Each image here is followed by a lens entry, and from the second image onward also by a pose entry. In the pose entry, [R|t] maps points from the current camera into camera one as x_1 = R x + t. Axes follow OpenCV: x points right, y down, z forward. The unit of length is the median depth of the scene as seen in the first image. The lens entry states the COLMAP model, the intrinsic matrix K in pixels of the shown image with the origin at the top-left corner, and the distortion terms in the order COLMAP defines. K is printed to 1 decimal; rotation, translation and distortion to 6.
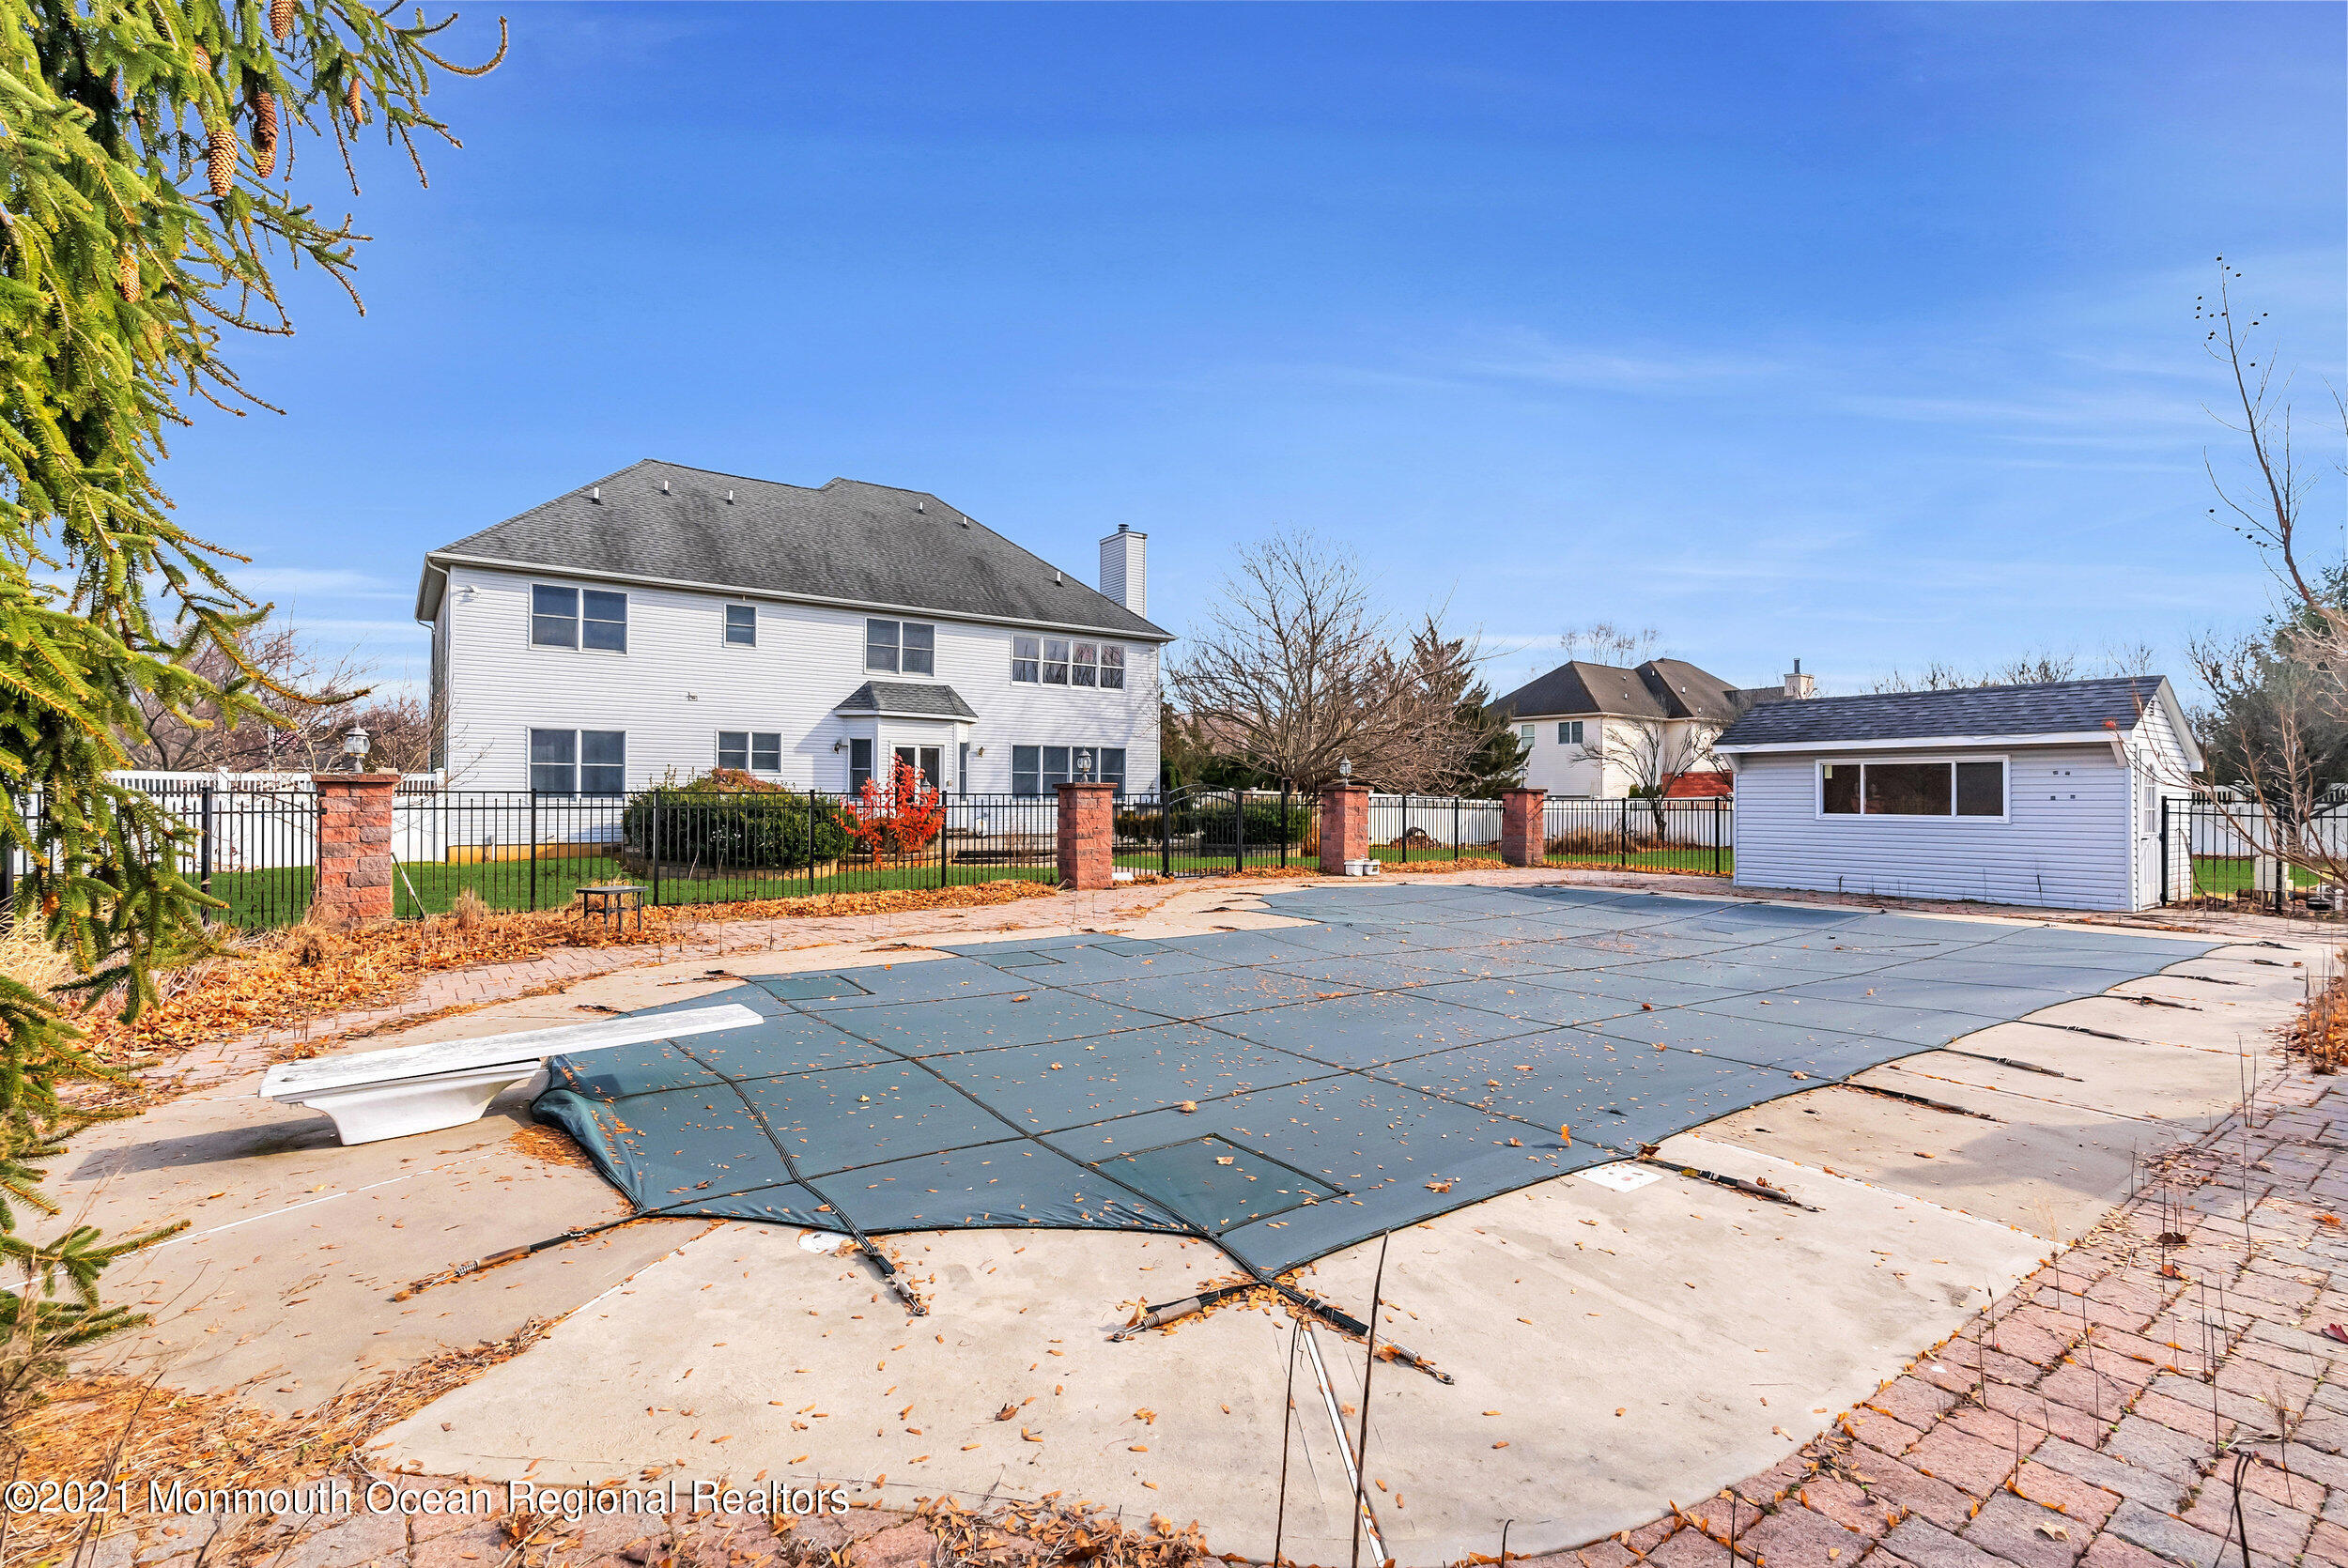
lens RADIAL K [[1060.3, 0, 1124.9], [0, 1060.3, 787.8], [0, 0, 1]] dist [-0.000496, 0.000066]
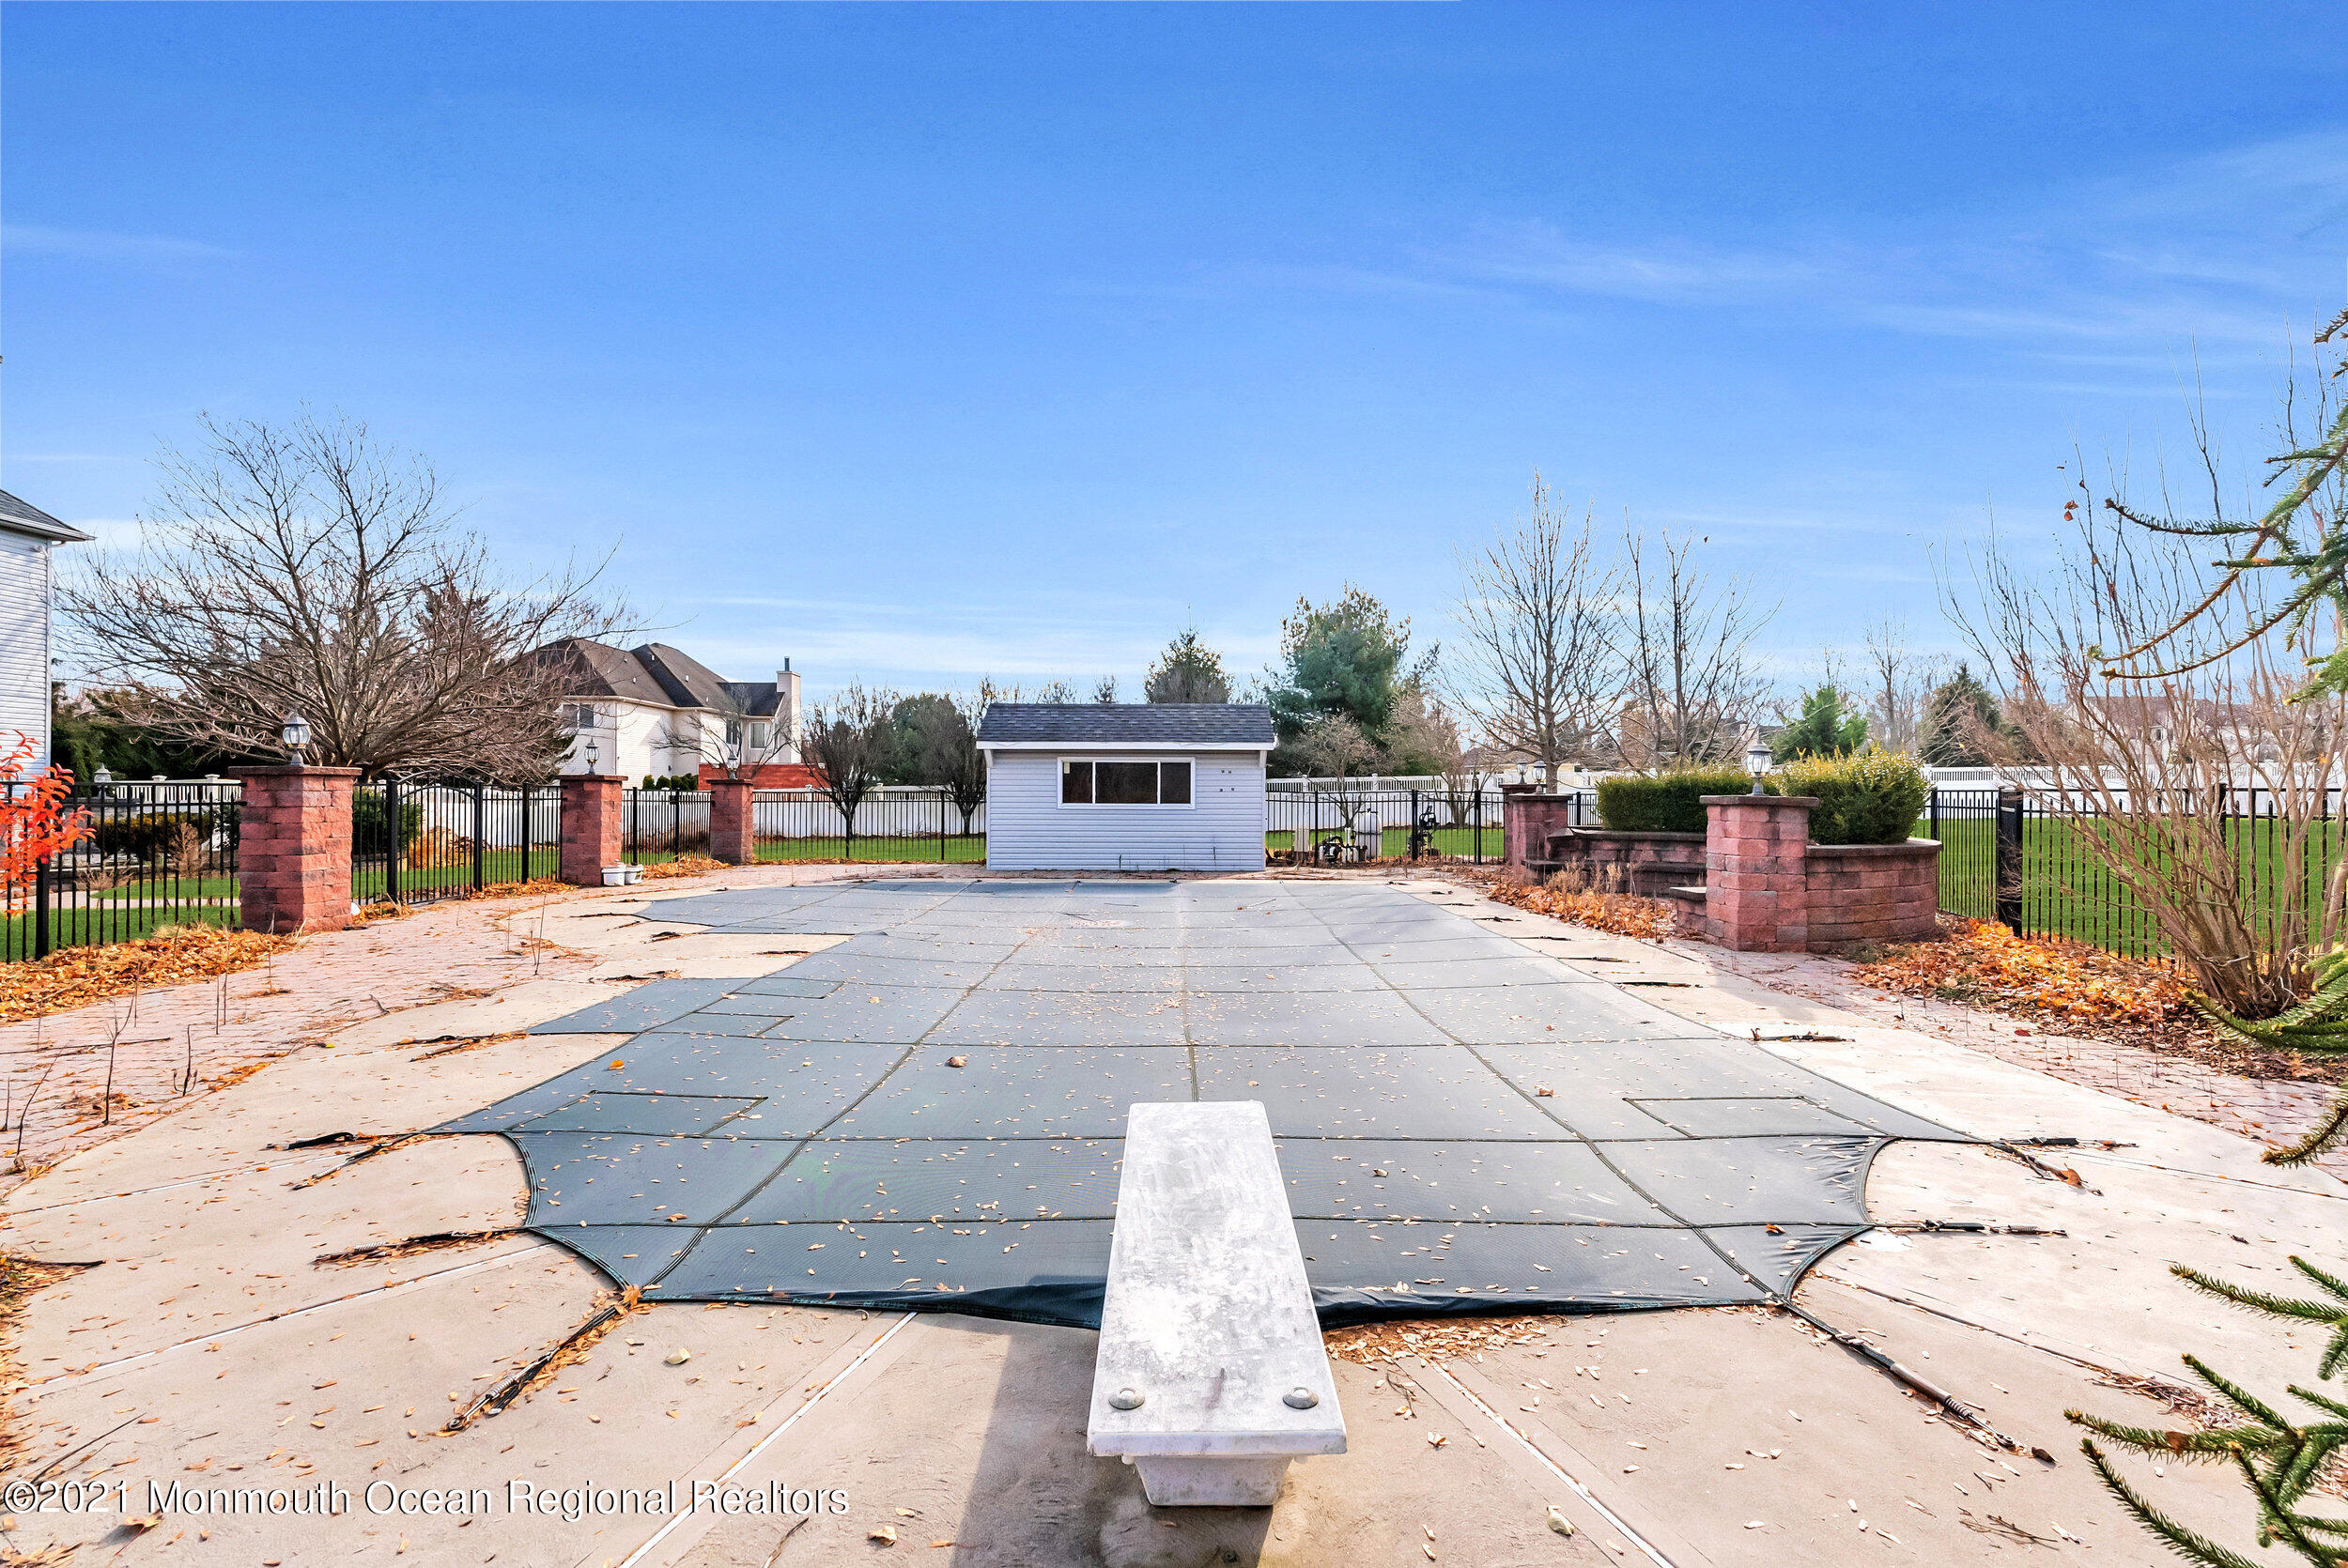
lens RADIAL K [[1137.5, 0, 1174.0], [0, 1137.5, 784.0], [0, 0, 1]] dist [-0.019530, 0.000098]
pose [[0.561095, 0.004194, 0.827741, -0.313924], [-0.008313, 0.999965, 0.000568, 0.001213], [-0.827709, -0.007200, 0.561111, 0.198015]]
